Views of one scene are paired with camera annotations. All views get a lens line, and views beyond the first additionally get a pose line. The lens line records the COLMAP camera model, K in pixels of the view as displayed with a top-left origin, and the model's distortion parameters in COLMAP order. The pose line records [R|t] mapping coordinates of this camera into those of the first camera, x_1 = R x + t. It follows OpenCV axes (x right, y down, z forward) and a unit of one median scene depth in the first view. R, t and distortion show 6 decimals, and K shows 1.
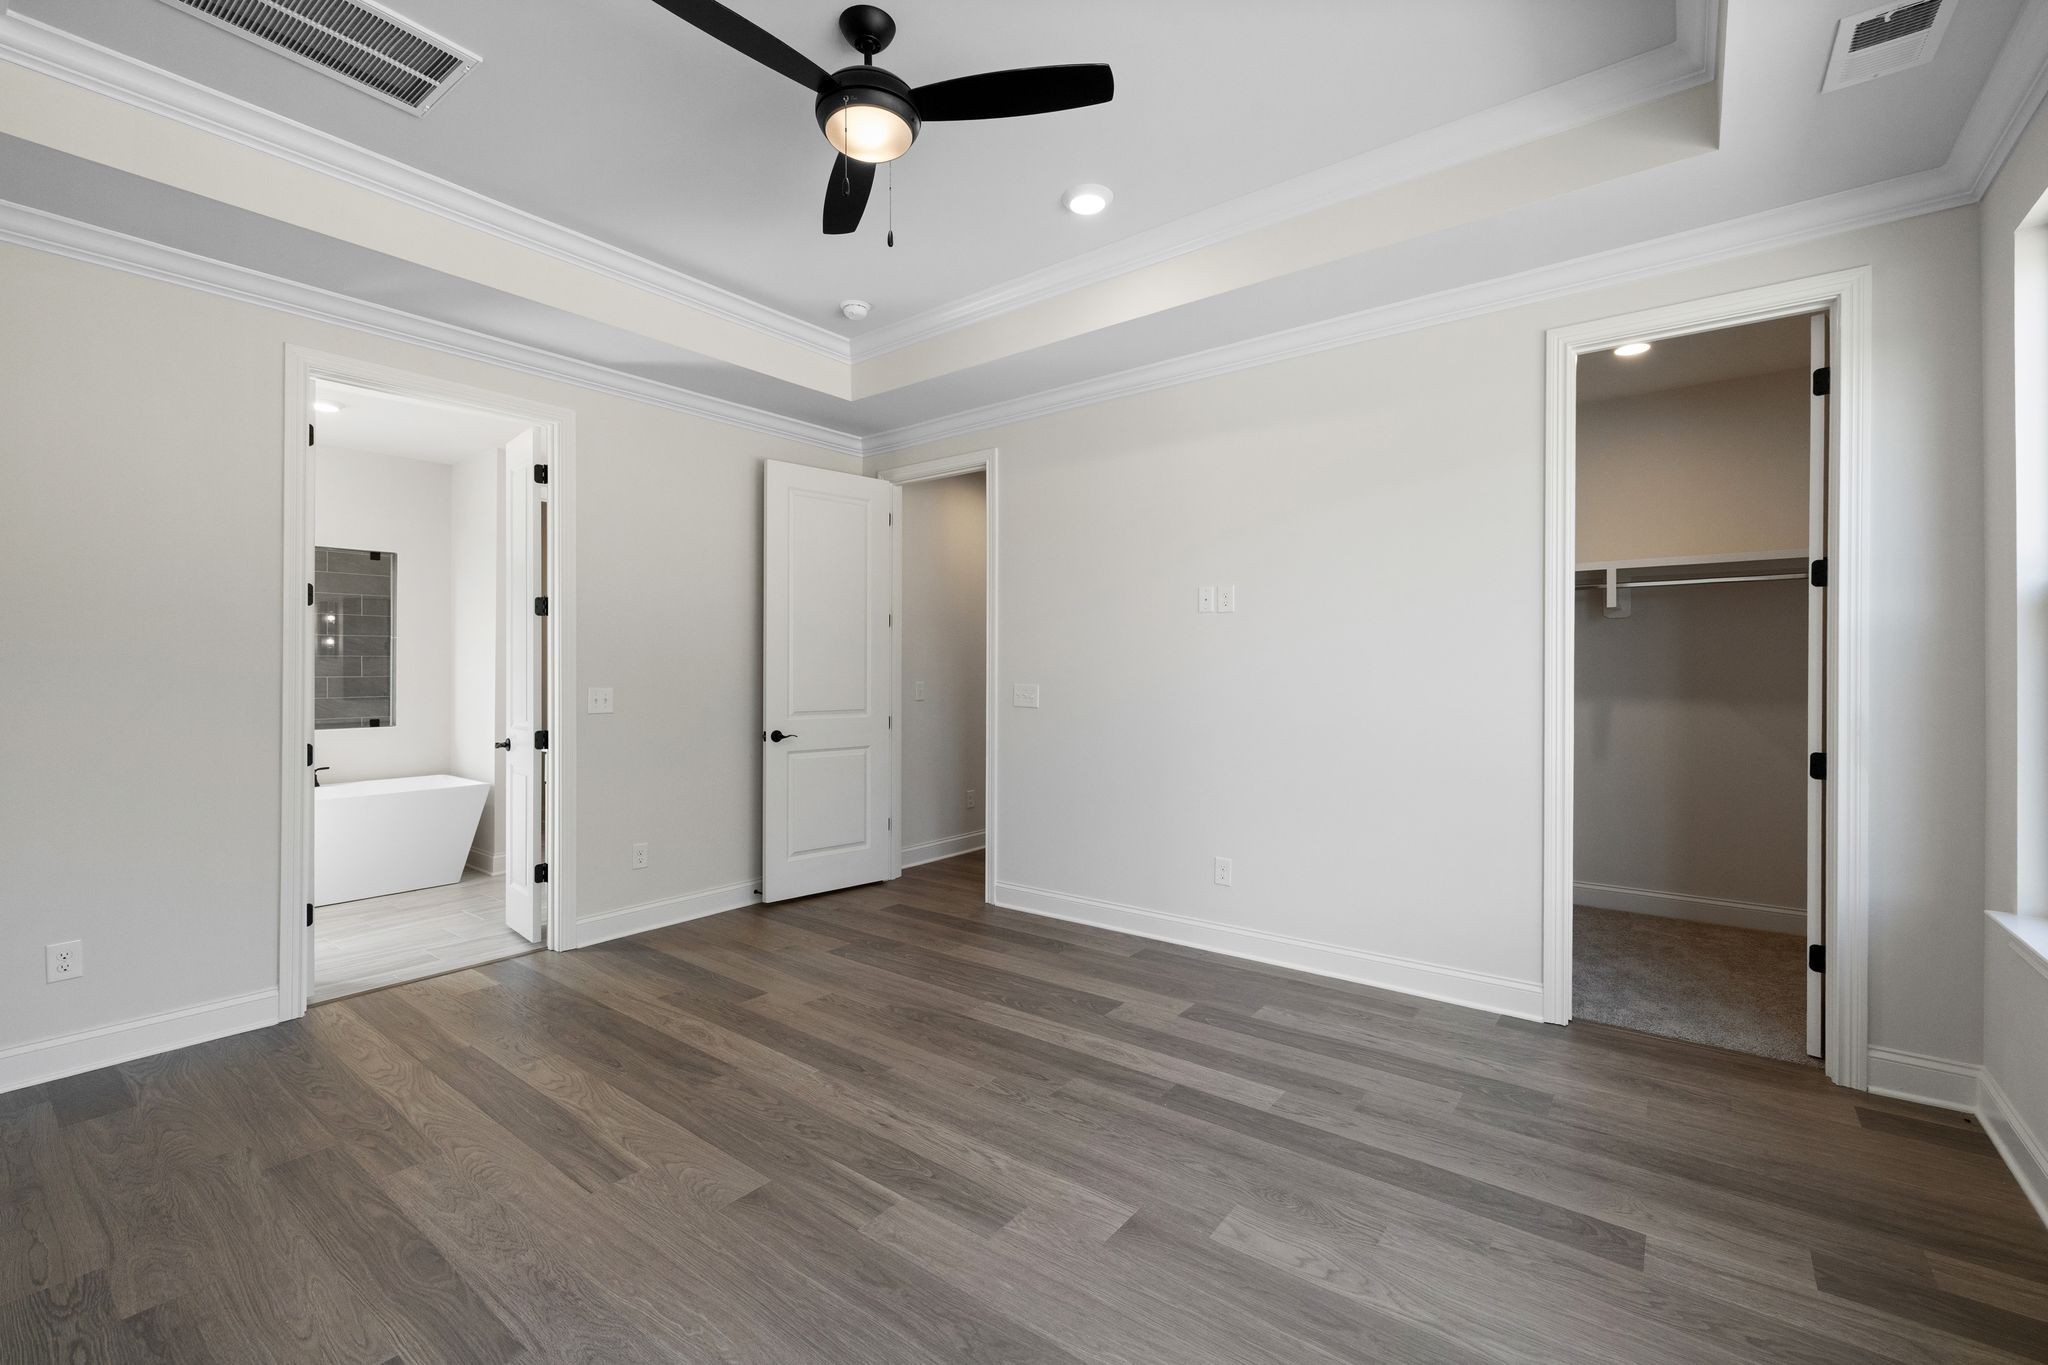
lens RADIAL K [[855.2, 0, 1016.7], [0, 855.2, 668.7], [0, 0, 1]] dist [0.001825, -0.000271]
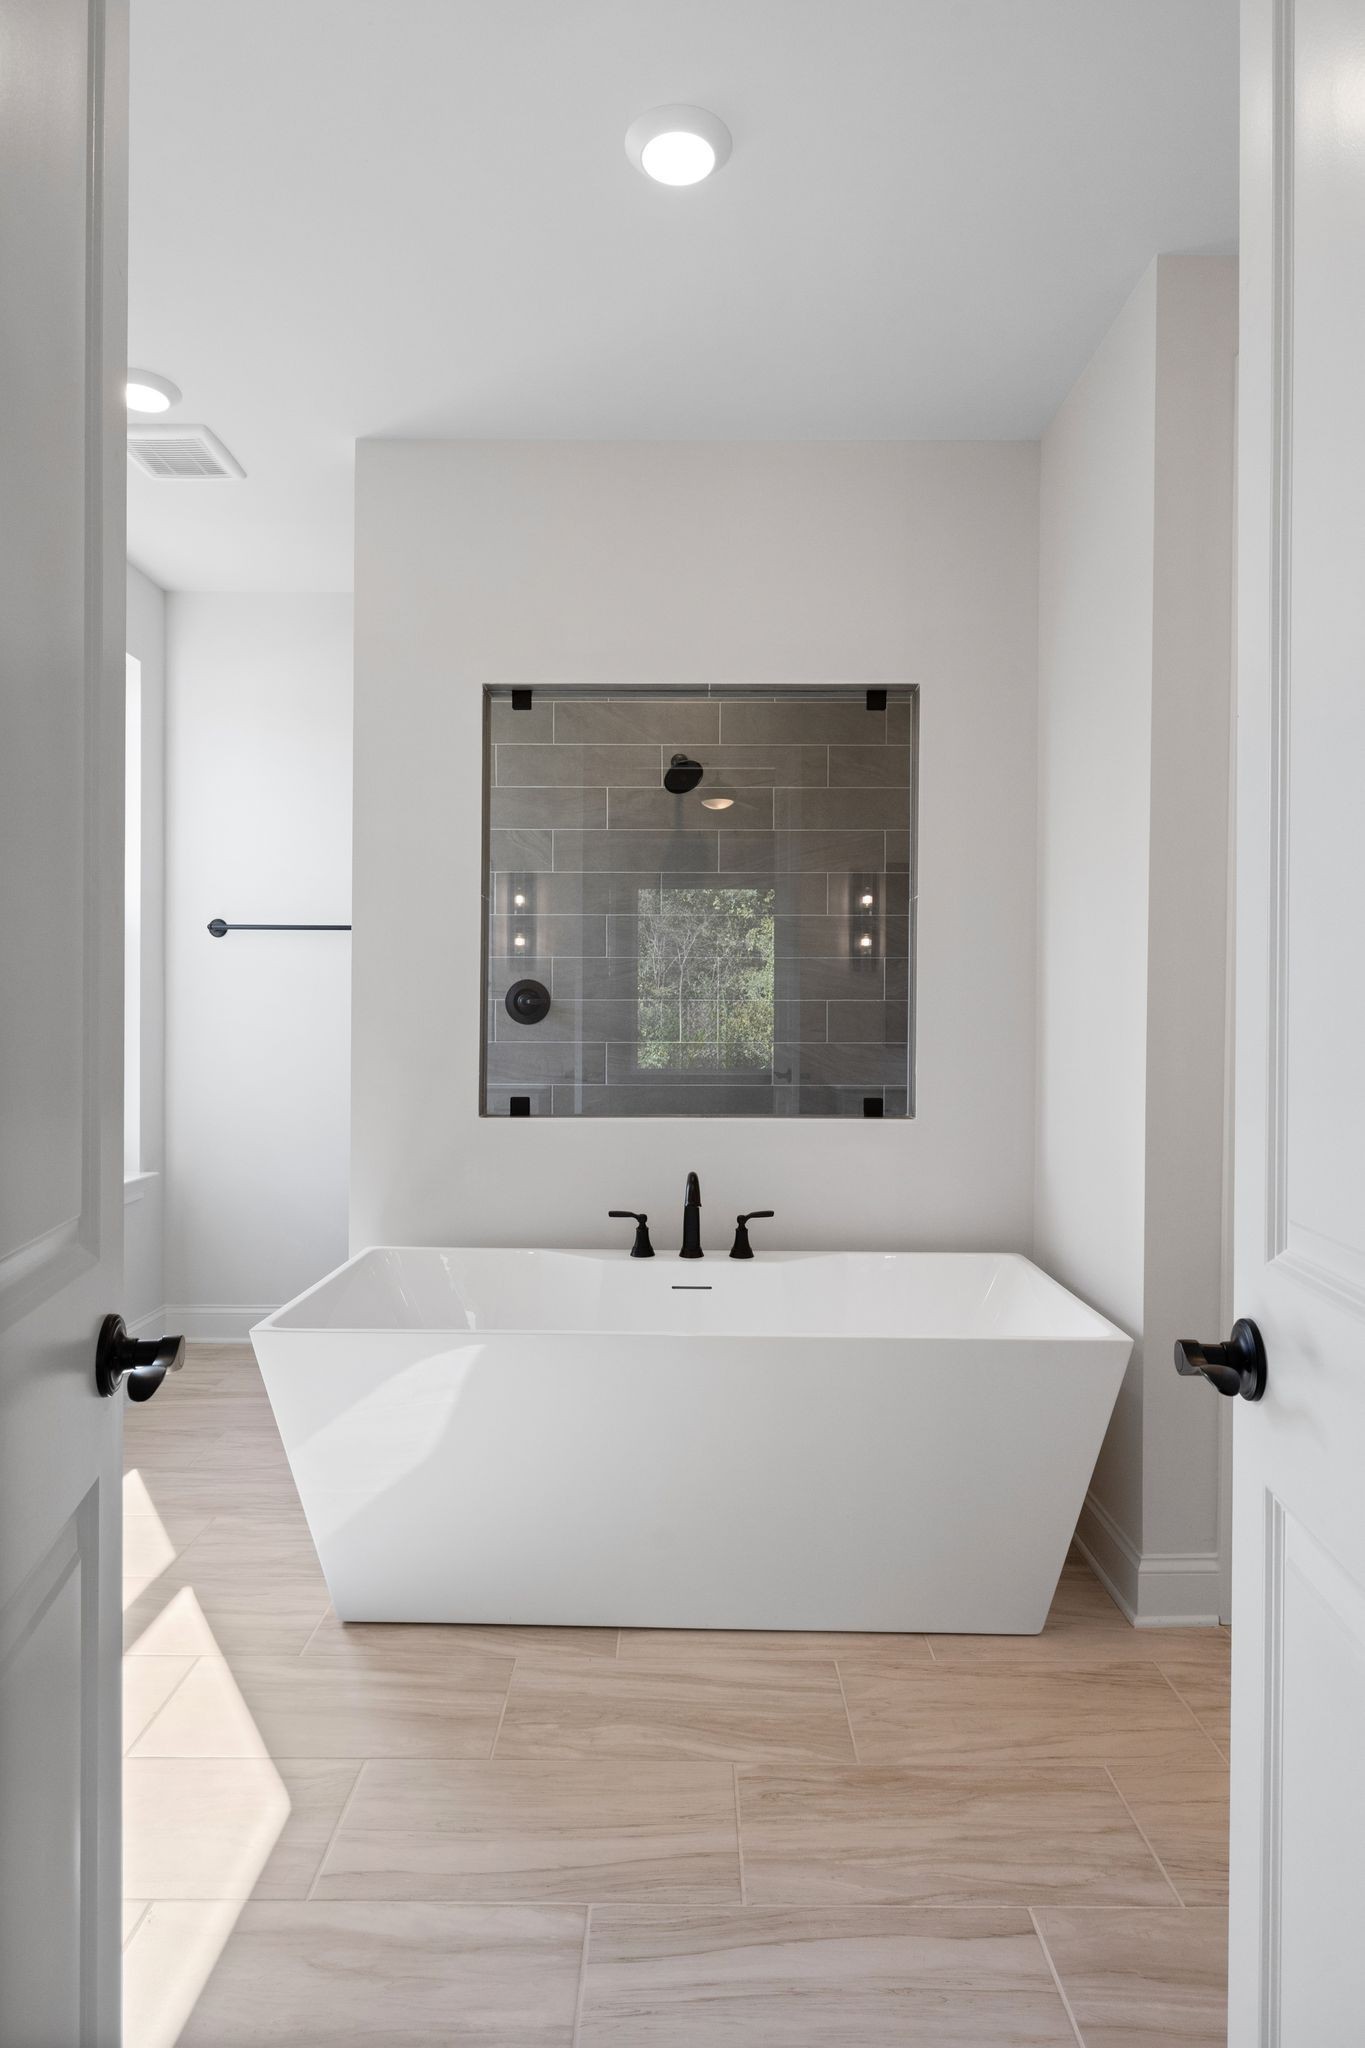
lens RADIAL K [[1149.4, 0, 684.1], [0, 1149.4, 1018.7], [0, 0, 1]] dist [-0.002062, 0.000012]
pose [[0.612387, 0.010003, -0.790495, -0.346546], [-0.003796, 0.999946, 0.009712, 0.014577], [0.790549, -0.002947, 0.612391, 0.552708]]
